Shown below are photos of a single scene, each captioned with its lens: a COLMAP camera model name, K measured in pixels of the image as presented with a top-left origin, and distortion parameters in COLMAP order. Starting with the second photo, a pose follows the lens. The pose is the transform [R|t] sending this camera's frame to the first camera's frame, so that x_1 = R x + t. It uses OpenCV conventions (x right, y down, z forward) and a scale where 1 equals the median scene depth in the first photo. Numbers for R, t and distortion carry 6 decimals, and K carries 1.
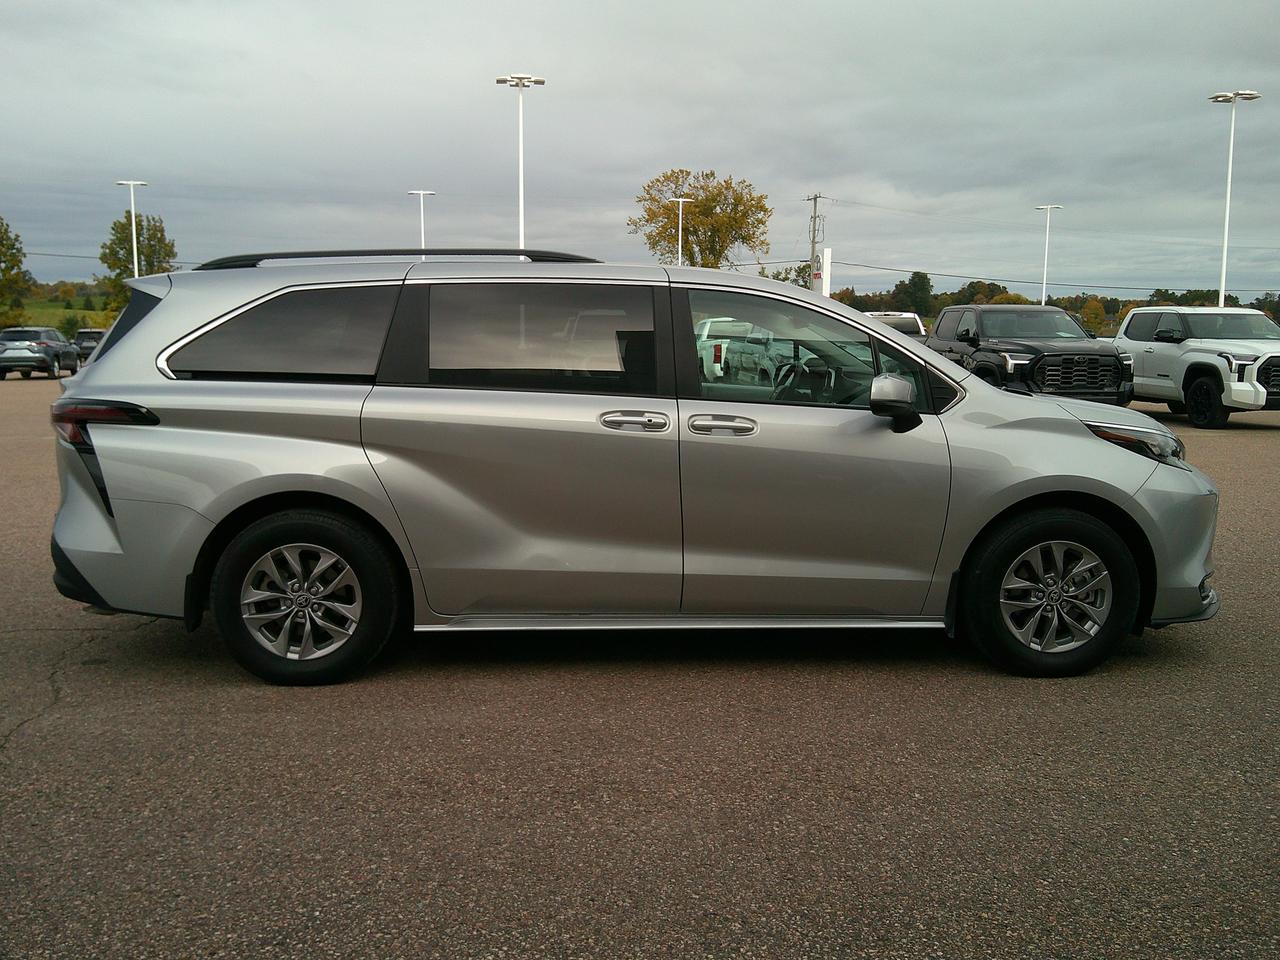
lens RADIAL K [[1163.8, 0, 633.5], [0, 1163.8, 478.7], [0, 0, 1]] dist [0.003969, -0.006649]
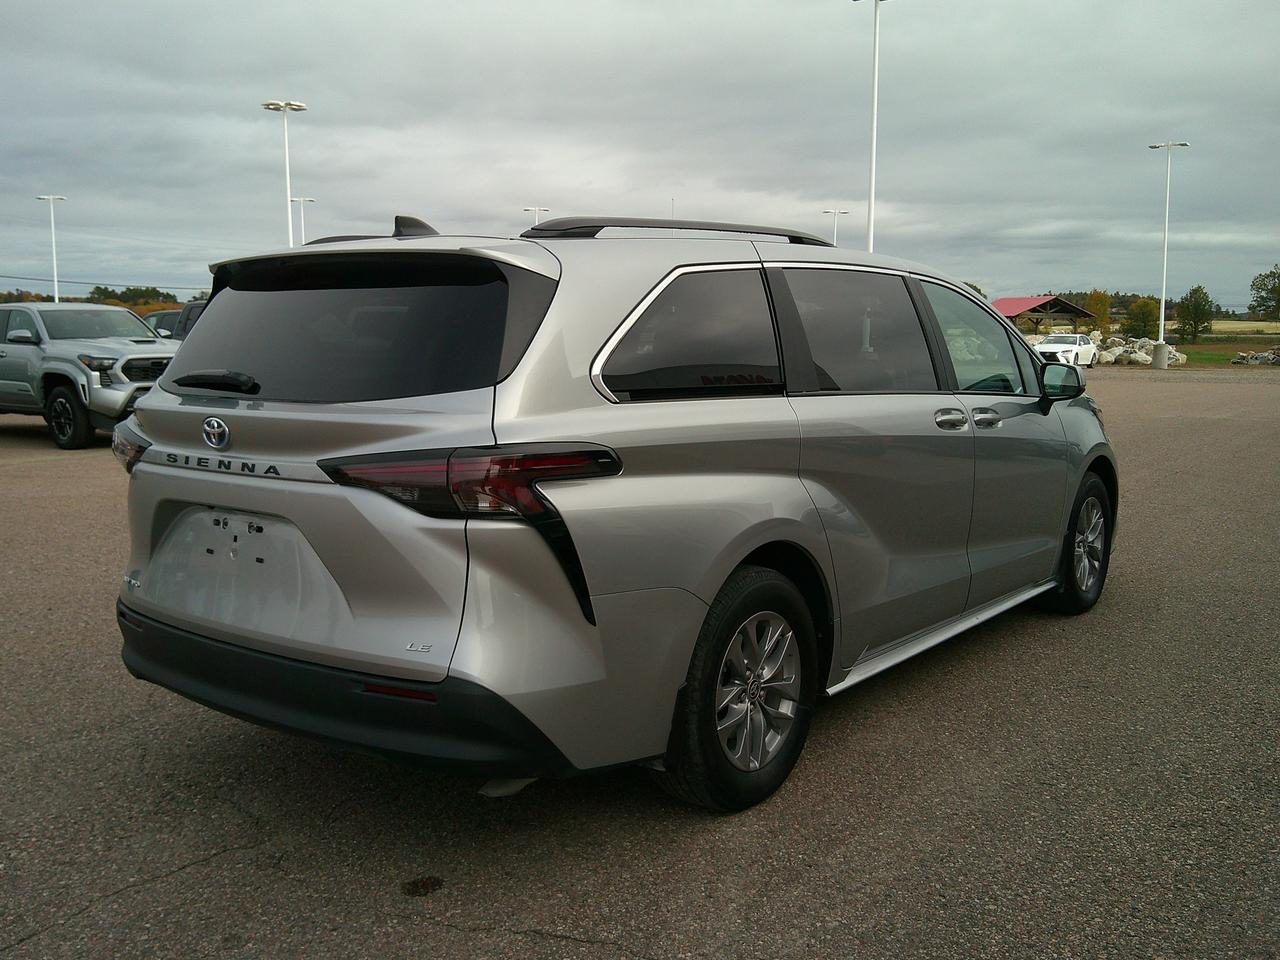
lens RADIAL K [[1186.5, 0, 638.2], [0, 1186.5, 457.5], [0, 0, 1]] dist [0.009230, -0.019706]
pose [[0.667806, -0.090629, 0.738798, -0.862173], [0.104400, 0.994153, 0.027585, -0.069731], [-0.736978, 0.058709, 0.673362, 0.525450]]
